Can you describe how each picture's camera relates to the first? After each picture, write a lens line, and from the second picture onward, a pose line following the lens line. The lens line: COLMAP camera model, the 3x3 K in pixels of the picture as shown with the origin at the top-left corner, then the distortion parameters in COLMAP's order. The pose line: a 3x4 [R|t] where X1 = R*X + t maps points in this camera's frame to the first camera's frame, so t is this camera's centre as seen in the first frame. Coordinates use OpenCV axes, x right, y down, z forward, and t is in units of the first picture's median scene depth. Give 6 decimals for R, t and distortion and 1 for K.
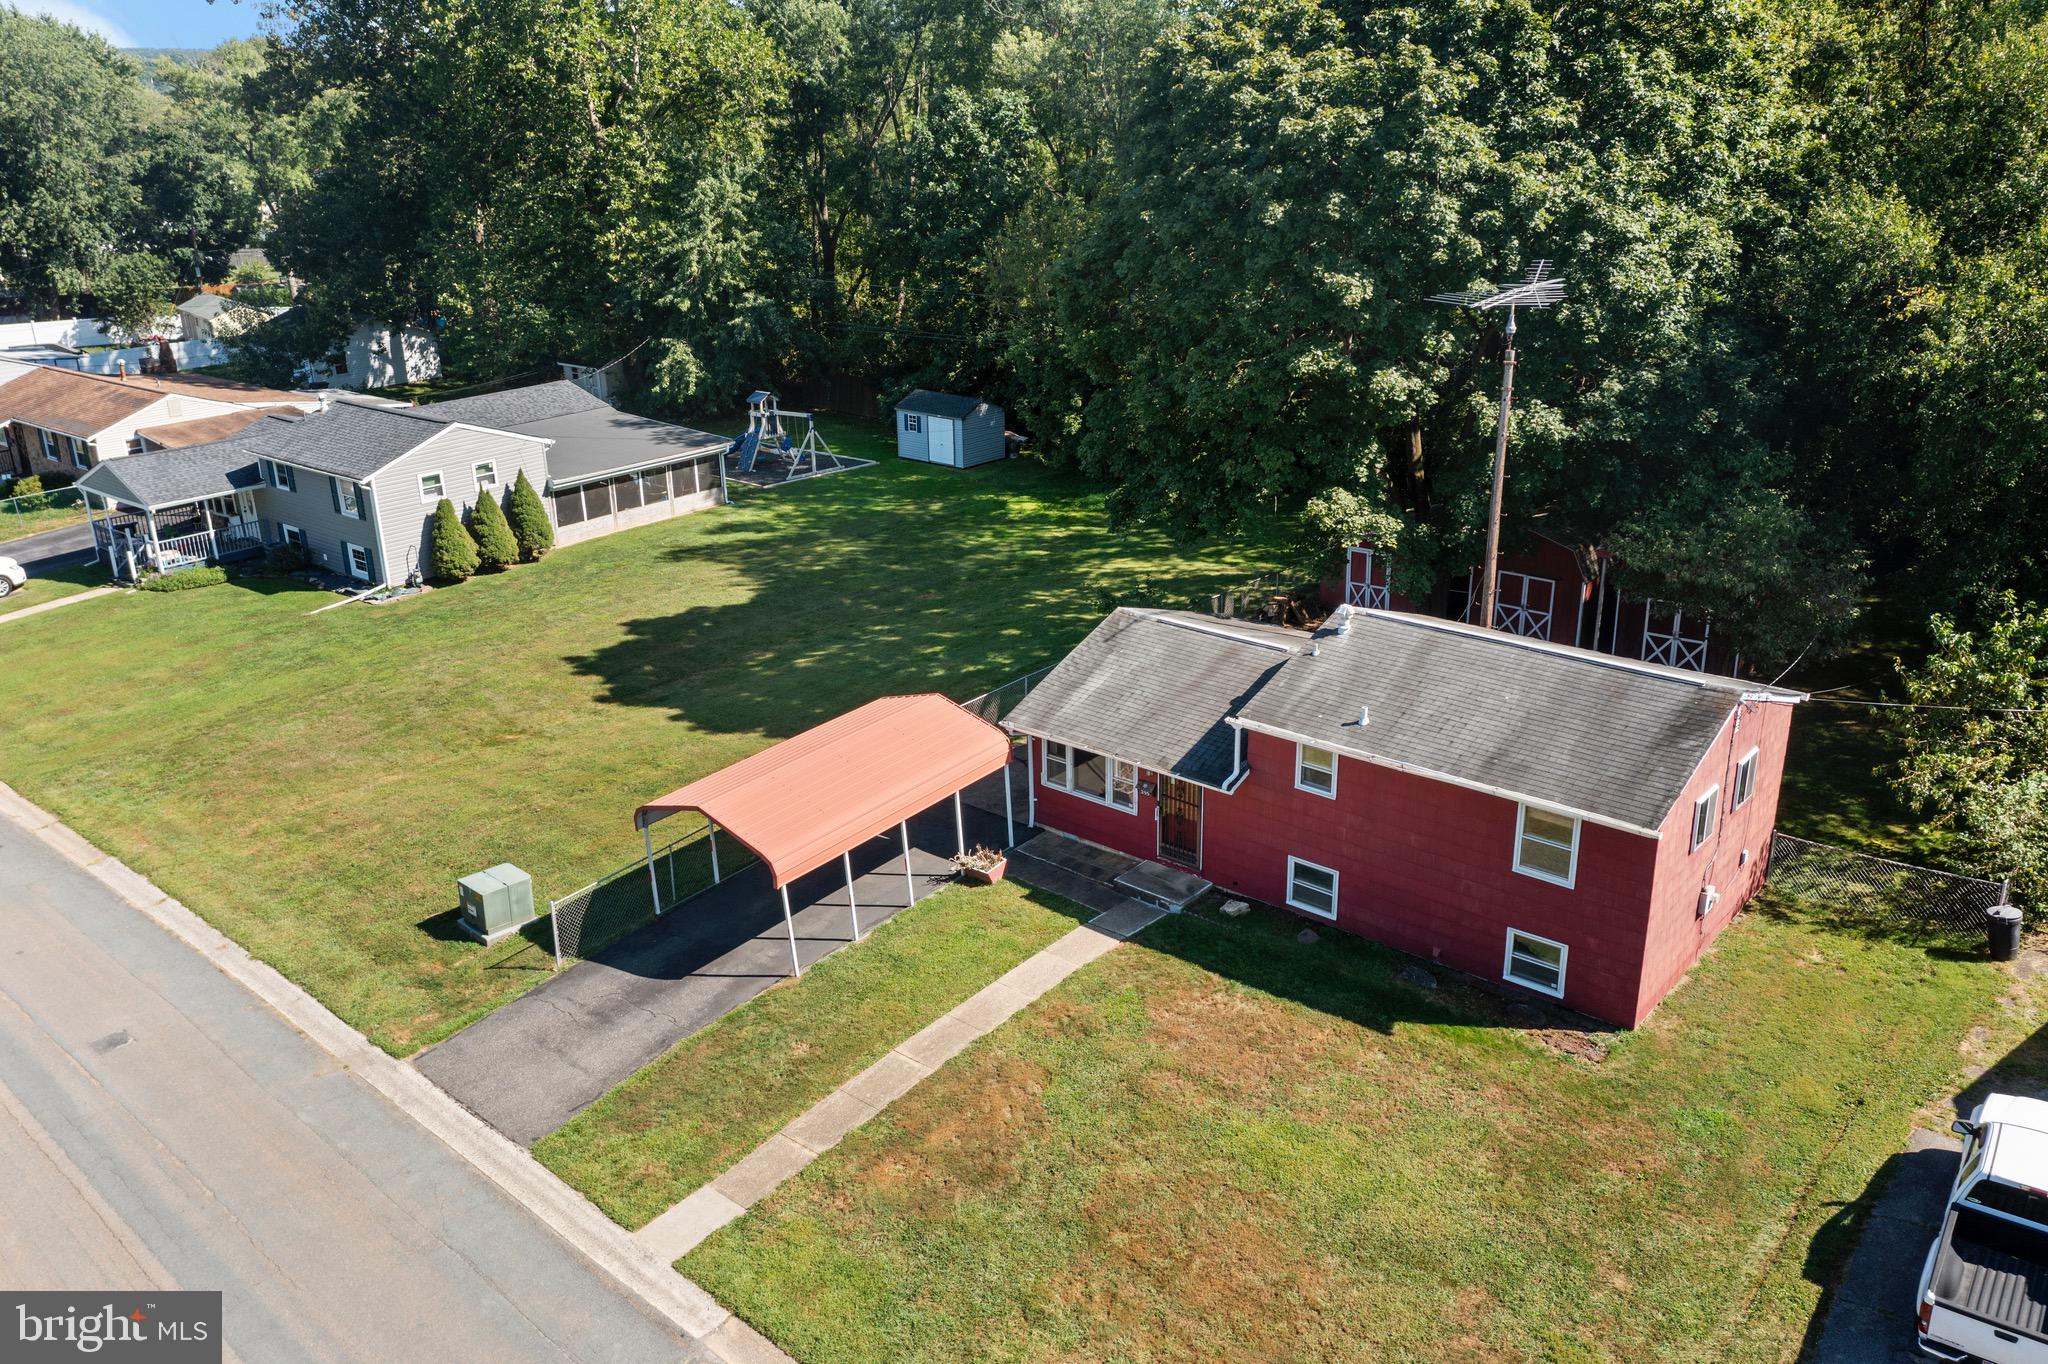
lens RADIAL K [[1618.6, 0, 1010.2], [0, 1618.6, 671.9], [0, 0, 1]] dist [-0.009280, 0.022042]
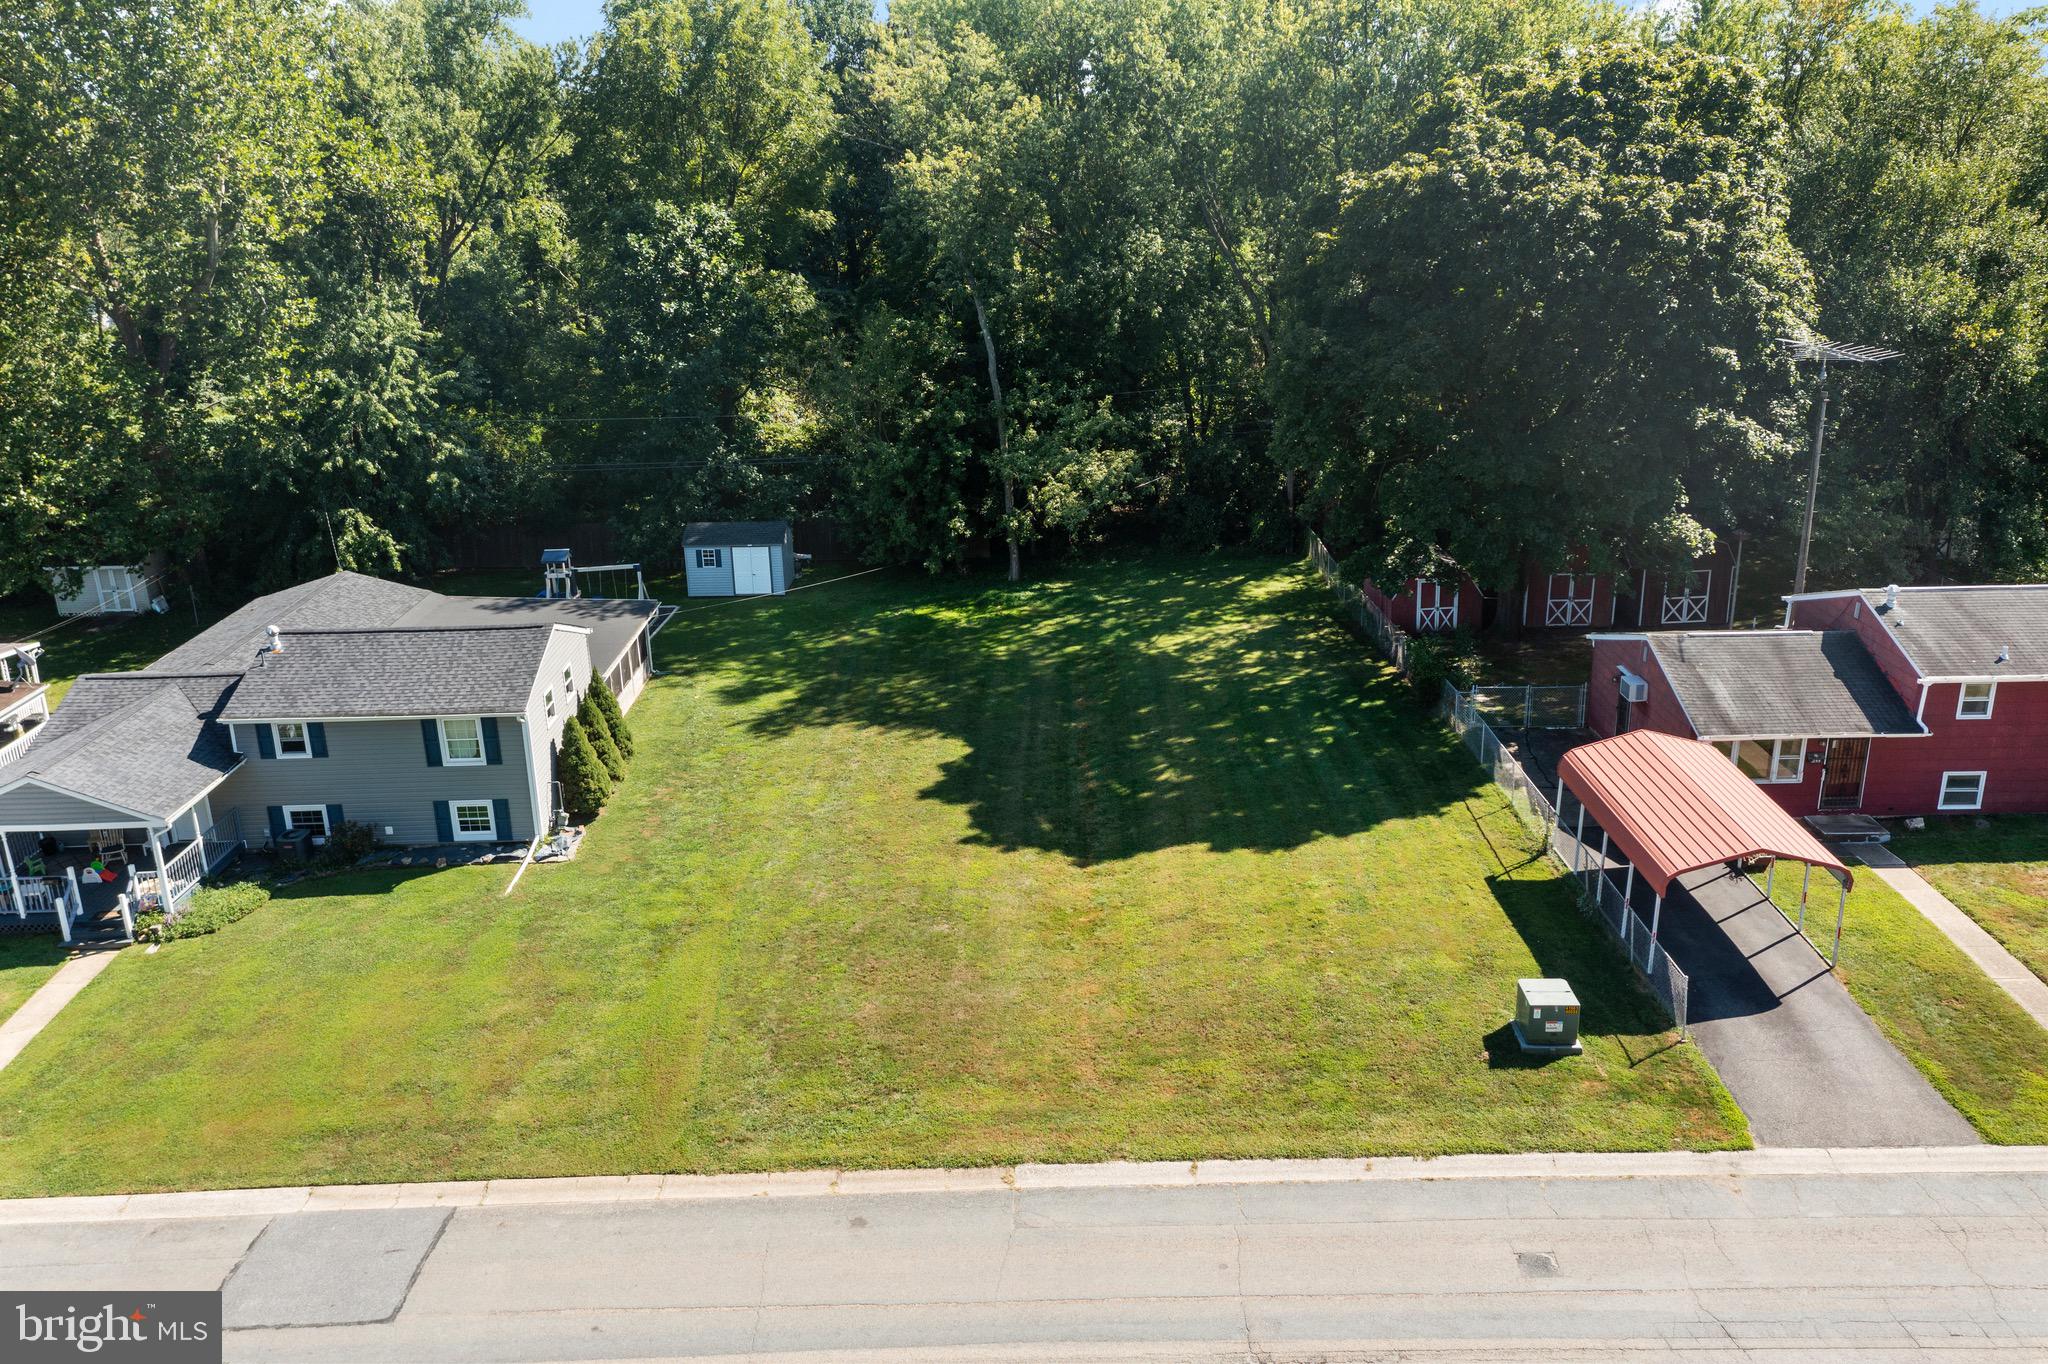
lens RADIAL K [[1618.6, 0, 1026.5], [0, 1618.6, 680.2], [0, 0, 1]] dist [-0.009280, 0.022042]
pose [[0.758769, -0.201635, 0.619365, -0.731266], [0.229907, 0.972584, 0.034972, -0.109473], [-0.609436, 0.115861, 0.784324, 0.241492]]
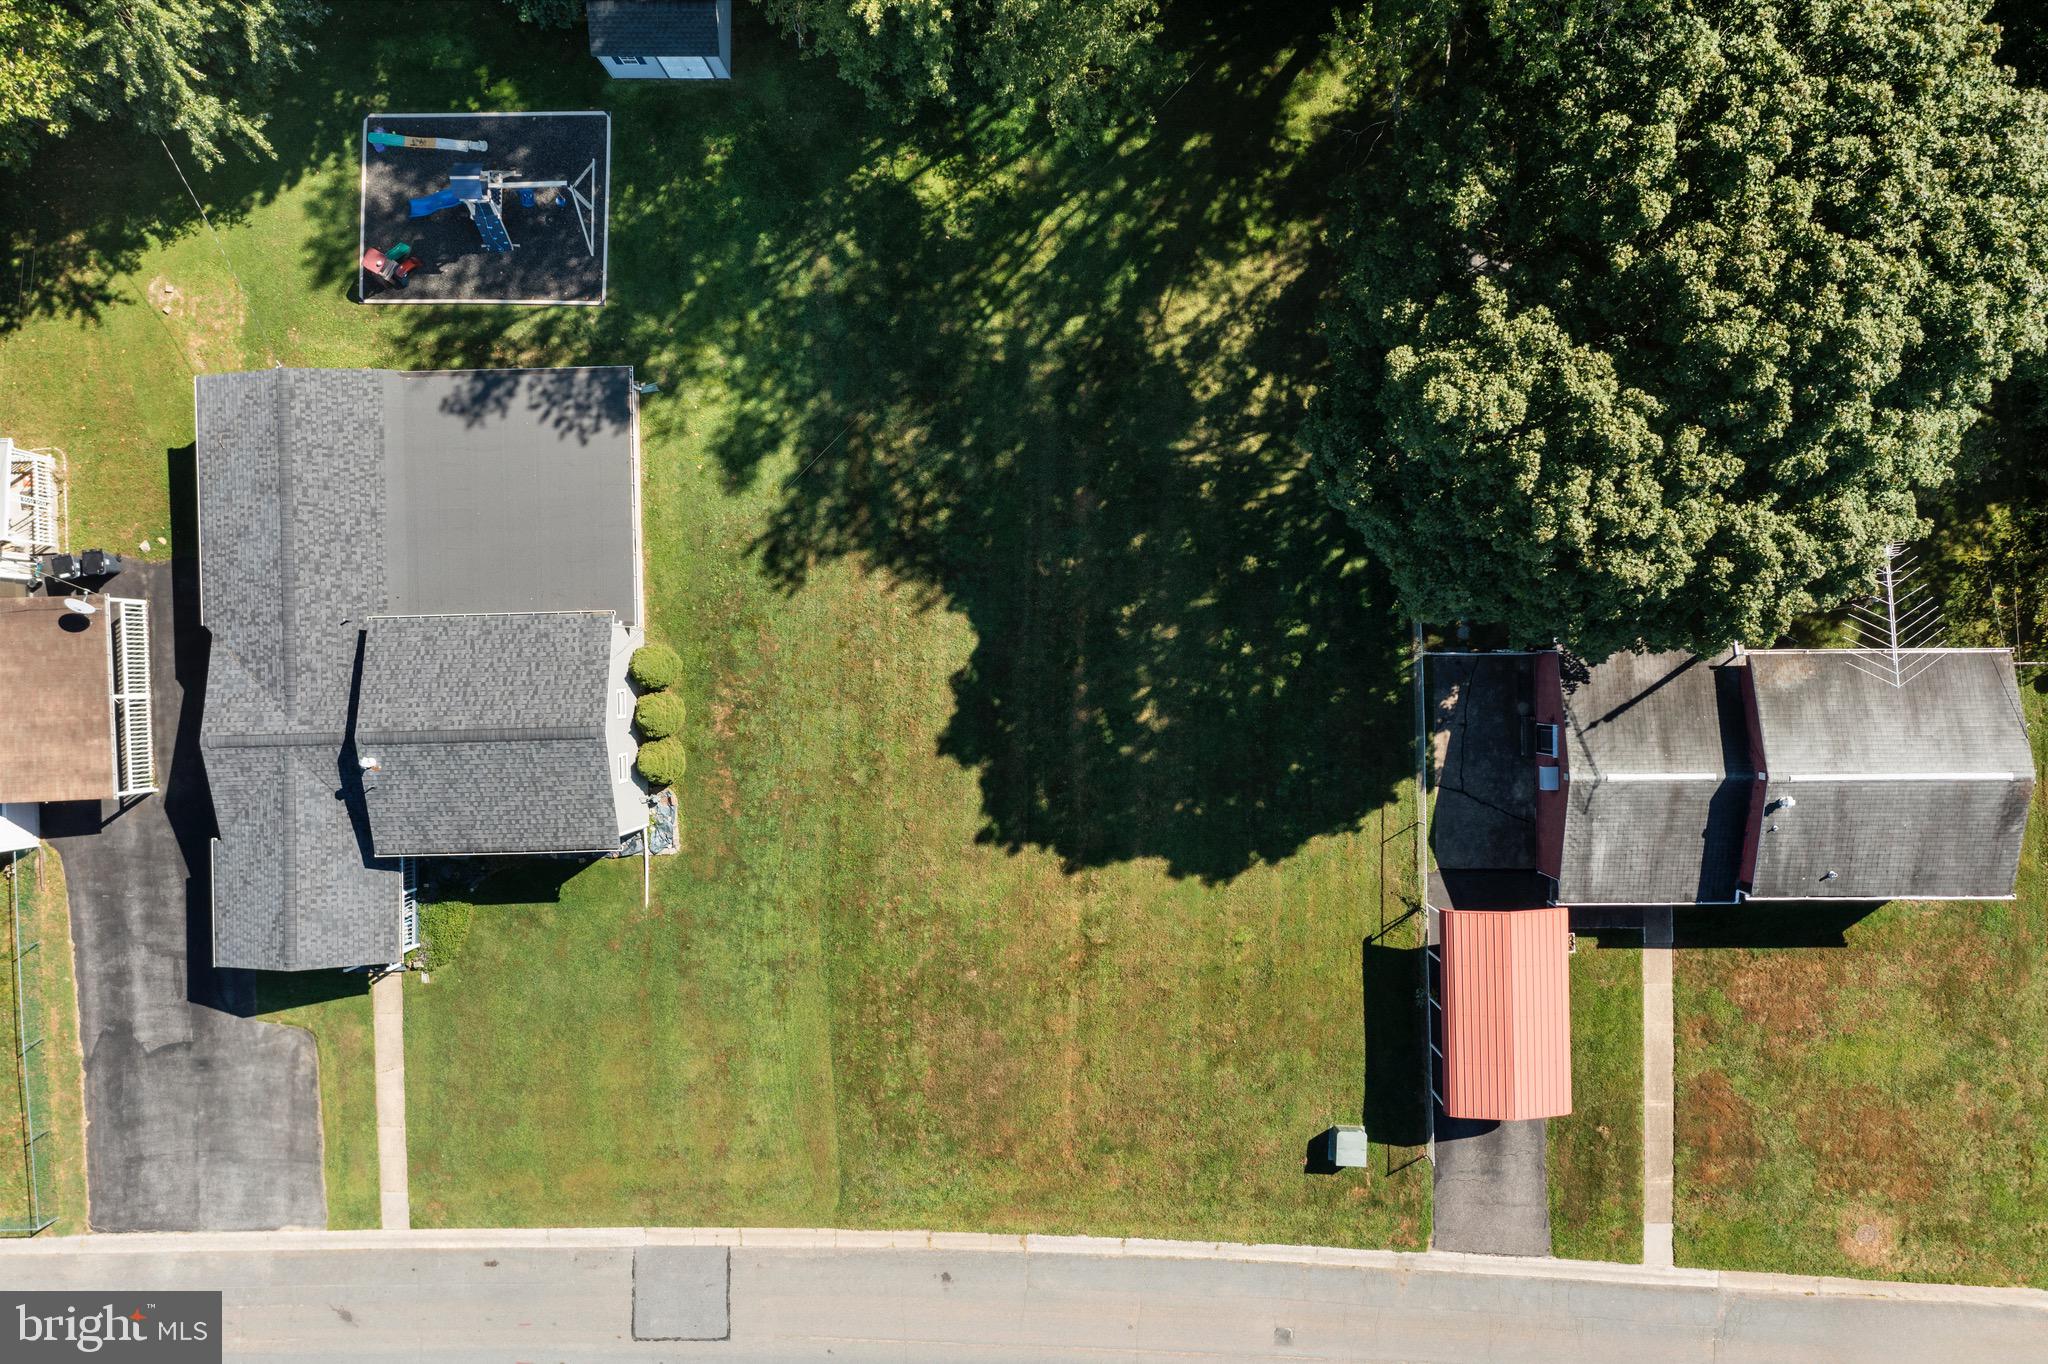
lens RADIAL K [[1618.6, 0, 1027.7], [0, 1618.6, 676.7], [0, 0, 1]] dist [-0.009280, 0.022042]
pose [[0.752620, -0.658452, -0.001969, -0.156217], [0.242815, 0.274759, 0.930348, -1.026107], [-0.612049, -0.700677, 0.366672, 0.591566]]
